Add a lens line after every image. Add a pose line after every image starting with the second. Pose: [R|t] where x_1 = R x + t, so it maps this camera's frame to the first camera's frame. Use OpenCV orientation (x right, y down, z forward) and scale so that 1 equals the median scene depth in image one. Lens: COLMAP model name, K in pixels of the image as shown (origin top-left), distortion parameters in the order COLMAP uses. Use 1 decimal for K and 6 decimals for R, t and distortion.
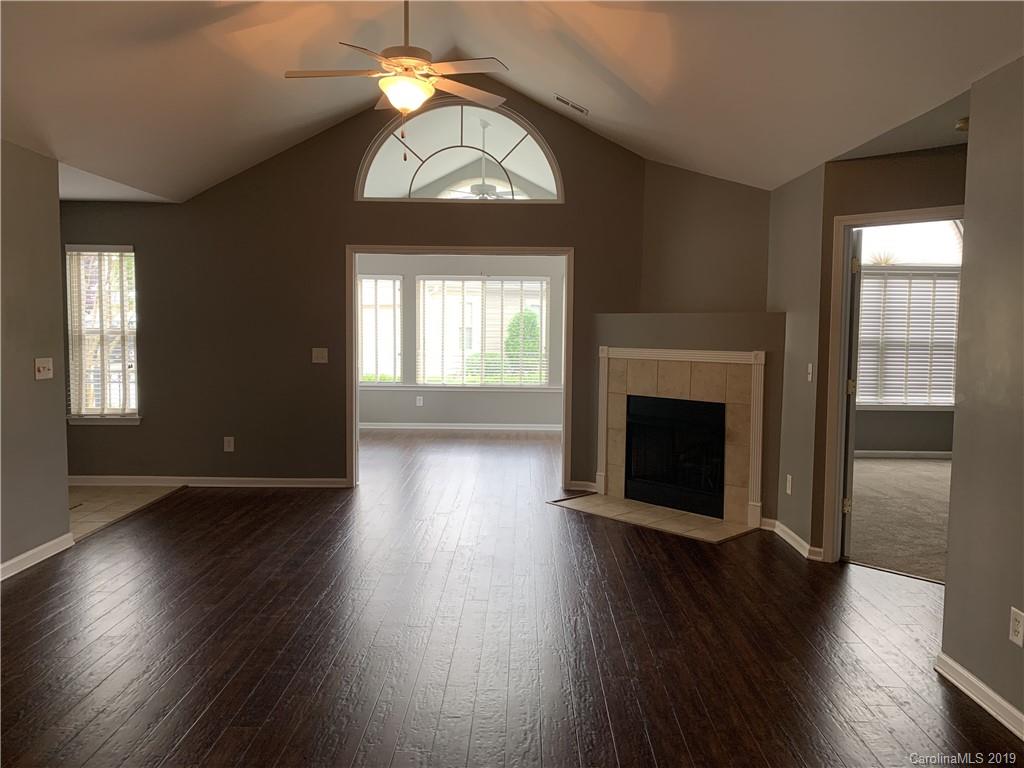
lens RADIAL K [[778.7, 0, 512.0], [0, 778.7, 380.8], [0, 0, 1]] dist [0.039223, -0.042393]
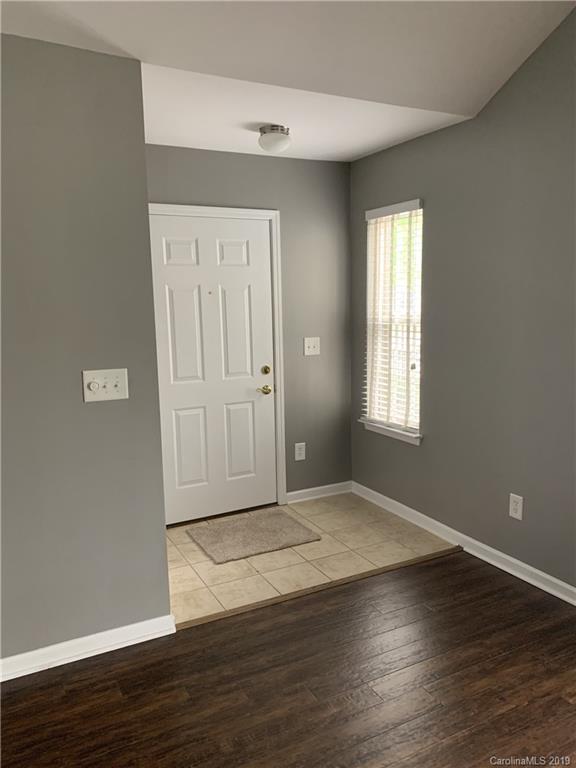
lens RADIAL K [[584.1, 0, 286.9], [0, 584.1, 377.4], [0, 0, 1]] dist [0.039223, -0.042393]
pose [[0.468748, 0.098422, -0.877832, -0.054913], [-0.044451, 0.995142, 0.087839, -0.051656], [0.882213, -0.002154, 0.470846, 0.637530]]
